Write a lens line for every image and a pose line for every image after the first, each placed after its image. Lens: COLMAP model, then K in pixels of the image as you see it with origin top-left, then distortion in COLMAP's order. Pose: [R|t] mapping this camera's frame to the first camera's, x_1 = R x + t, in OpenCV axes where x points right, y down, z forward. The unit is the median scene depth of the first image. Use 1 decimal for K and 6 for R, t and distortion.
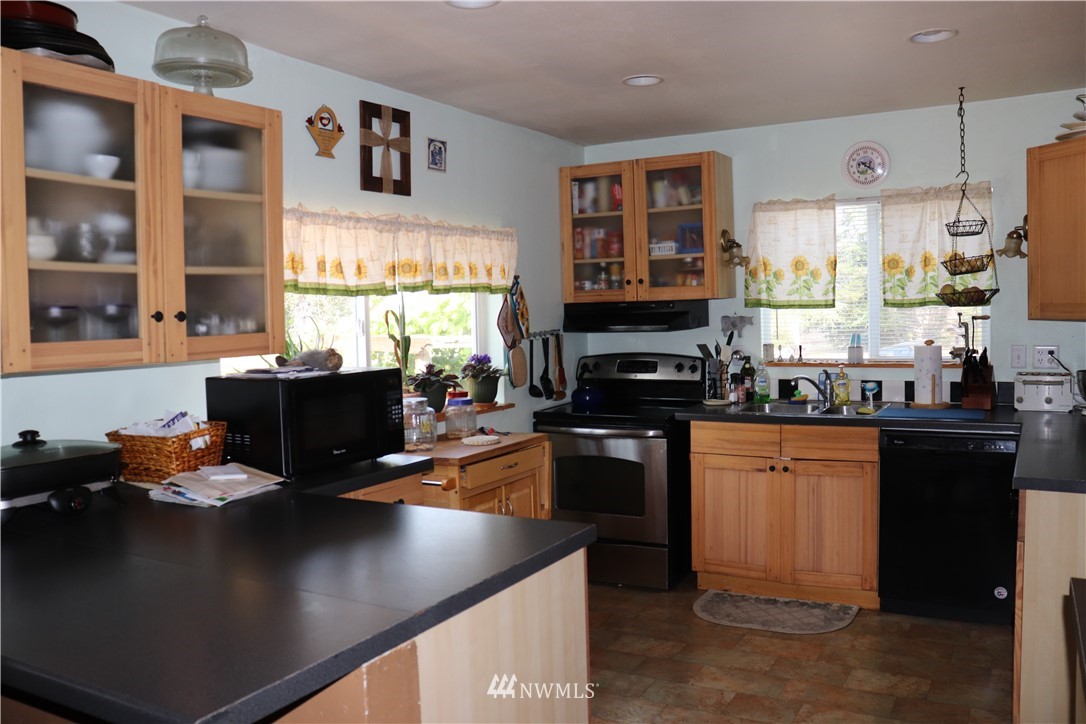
lens RADIAL K [[897.1, 0, 534.4], [0, 897.1, 357.0], [0, 0, 1]] dist [-0.173721, 0.161165]
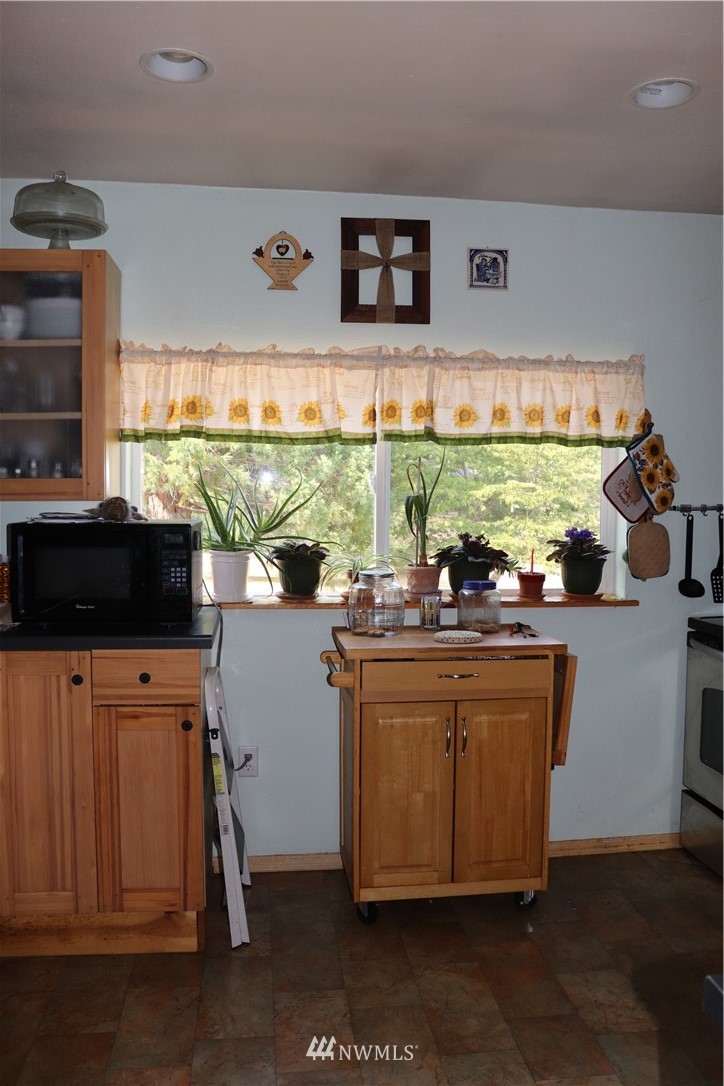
lens RADIAL K [[897.1, 0, 362.2], [0, 897.1, 530.0], [0, 0, 1]] dist [-0.173721, 0.161165]
pose [[0.602433, 0.073281, -0.794798, 0.413619], [-0.067464, 0.996888, 0.040778, -0.019129], [0.795313, 0.029054, 0.605502, 0.400558]]
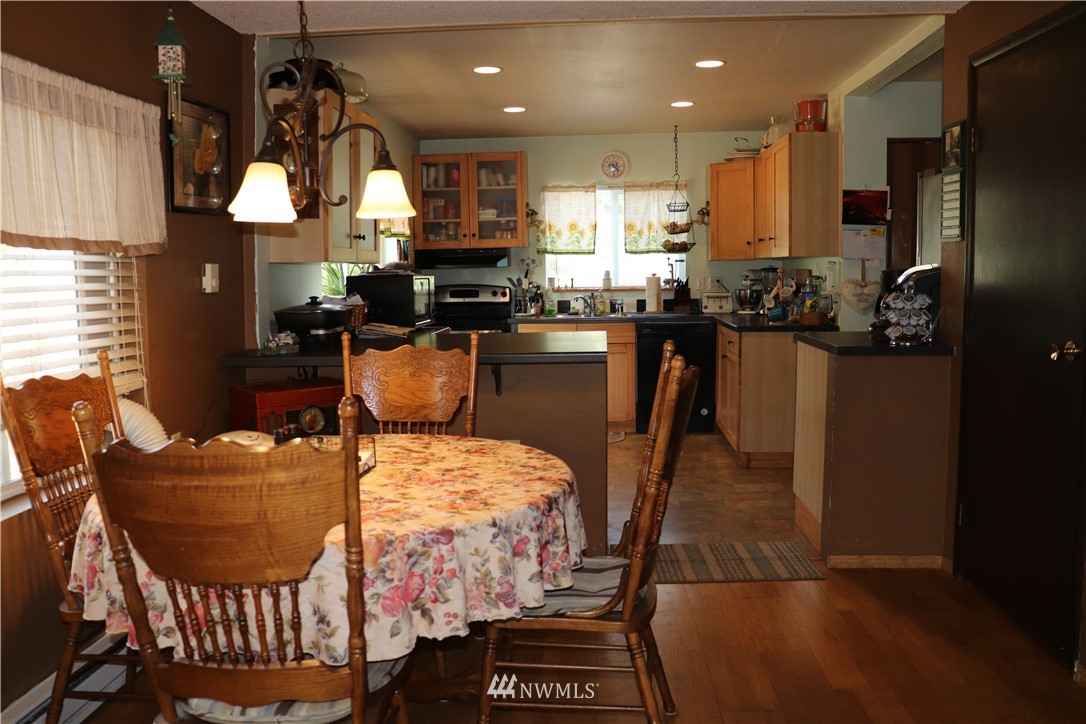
lens RADIAL K [[897.1, 0, 534.4], [0, 897.1, 357.0], [0, 0, 1]] dist [-0.173721, 0.161165]
pose [[0.906308, -0.027328, 0.421734, -0.474064], [0.013985, 0.999300, 0.034701, 0.076783], [-0.422387, -0.025552, 0.906055, -0.451665]]
